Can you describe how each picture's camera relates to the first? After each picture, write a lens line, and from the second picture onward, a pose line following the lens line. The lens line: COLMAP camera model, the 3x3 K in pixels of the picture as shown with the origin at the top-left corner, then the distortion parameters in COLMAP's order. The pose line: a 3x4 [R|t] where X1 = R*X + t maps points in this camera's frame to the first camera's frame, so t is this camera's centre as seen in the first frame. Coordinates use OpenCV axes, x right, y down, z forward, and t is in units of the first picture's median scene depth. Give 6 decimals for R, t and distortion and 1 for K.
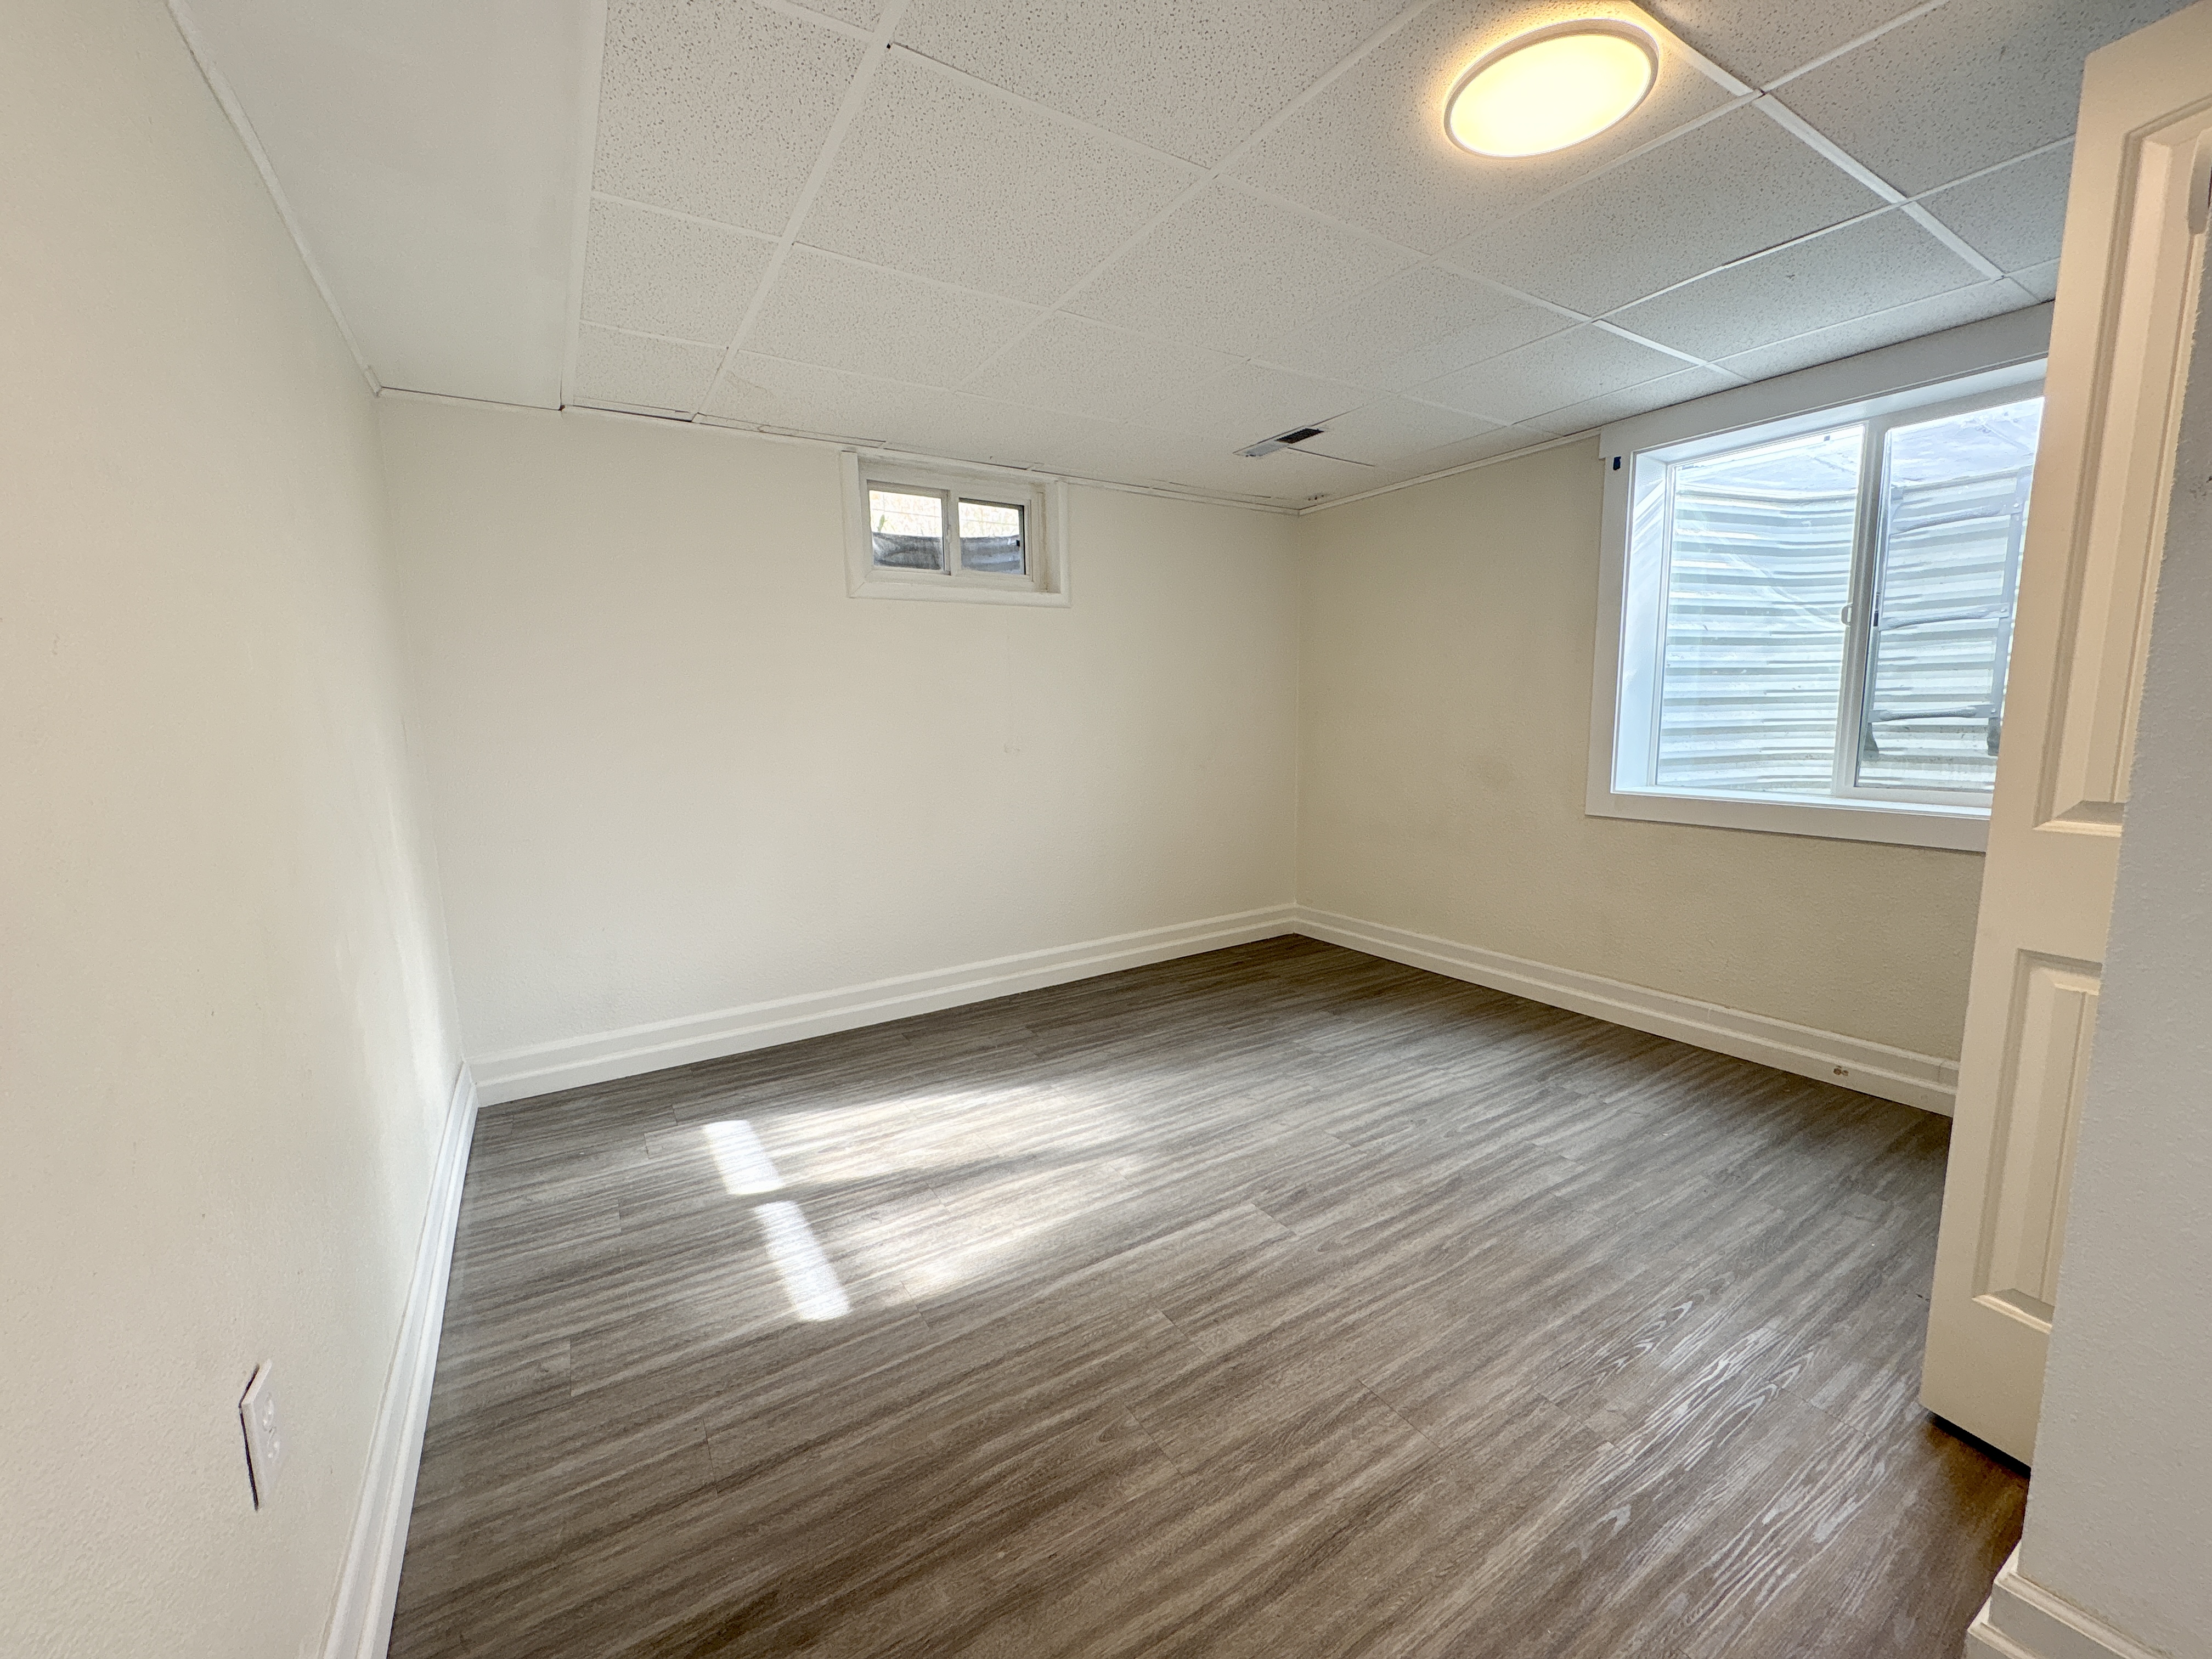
lens RADIAL K [[878.9, 0, 1104.1], [0, 878.9, 829.4], [0, 0, 1]] dist [0.000470, 0.000044]
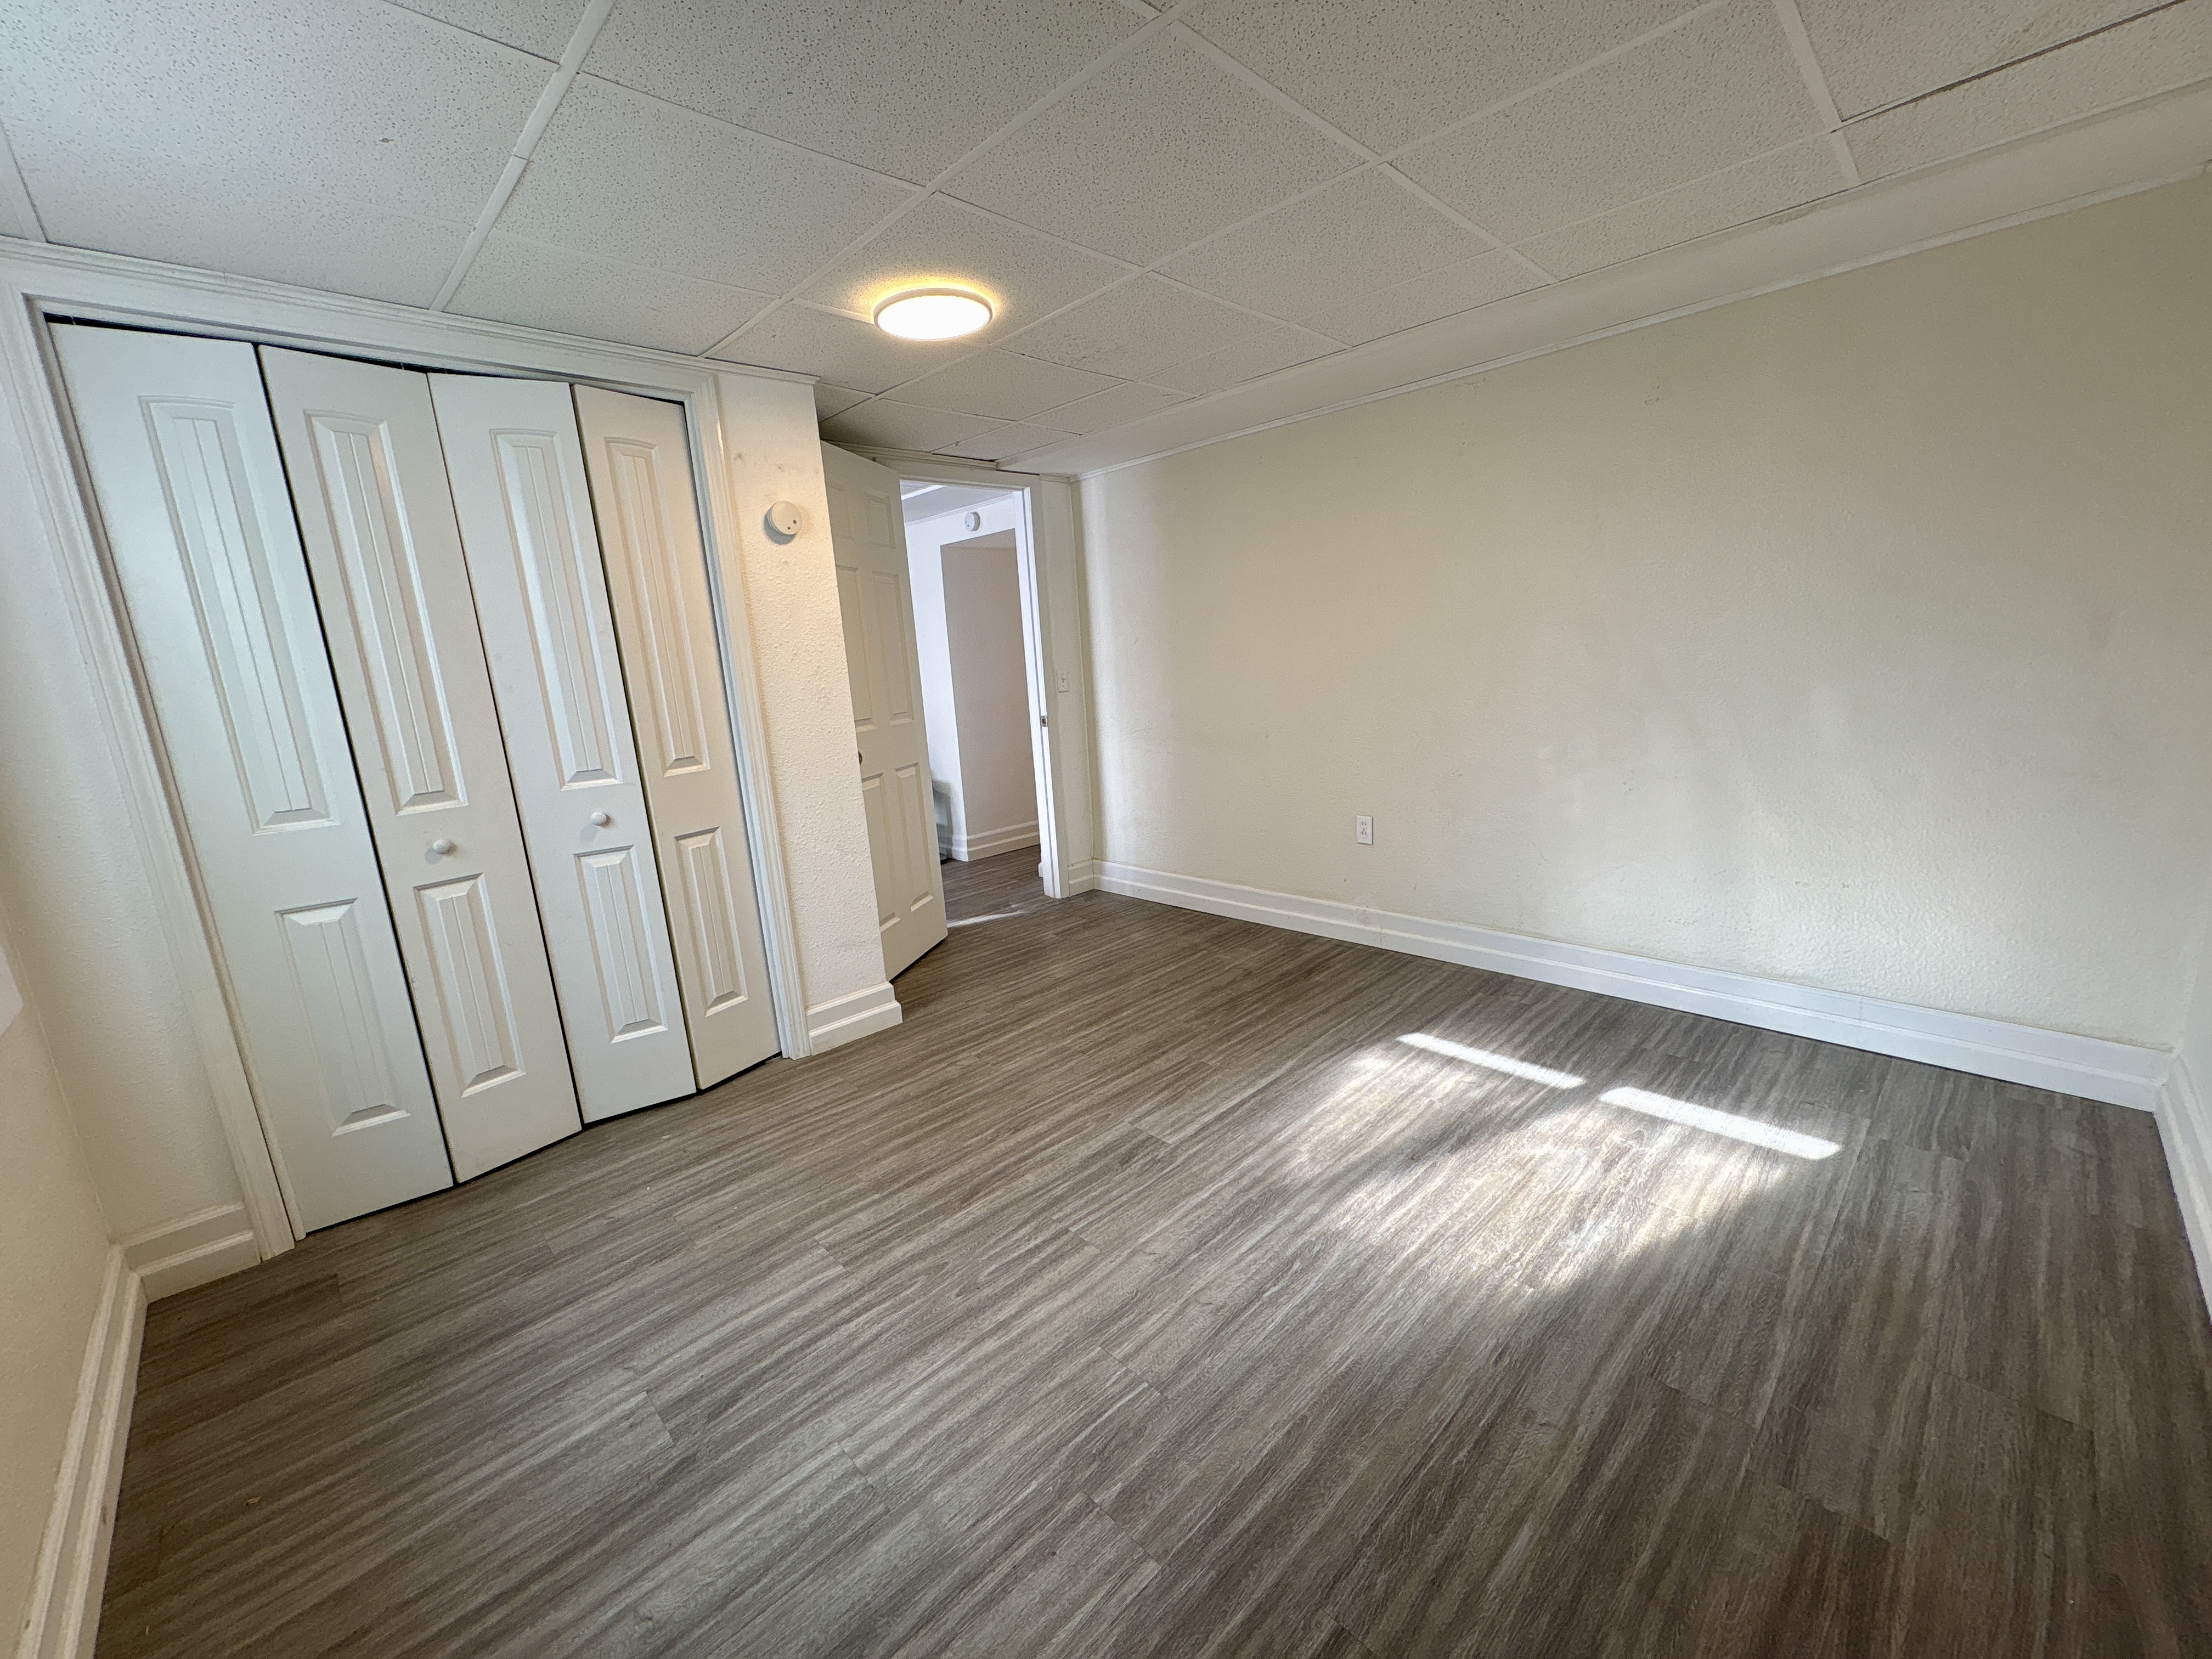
lens RADIAL K [[878.9, 0, 1104.1], [0, 878.9, 829.4], [0, 0, 1]] dist [0.000470, 0.000044]
pose [[-0.973729, 0.122604, -0.191885, 0.377191], [0.053164, 0.941791, 0.331969, -0.276945], [0.221416, 0.313047, -0.923567, 1.726864]]
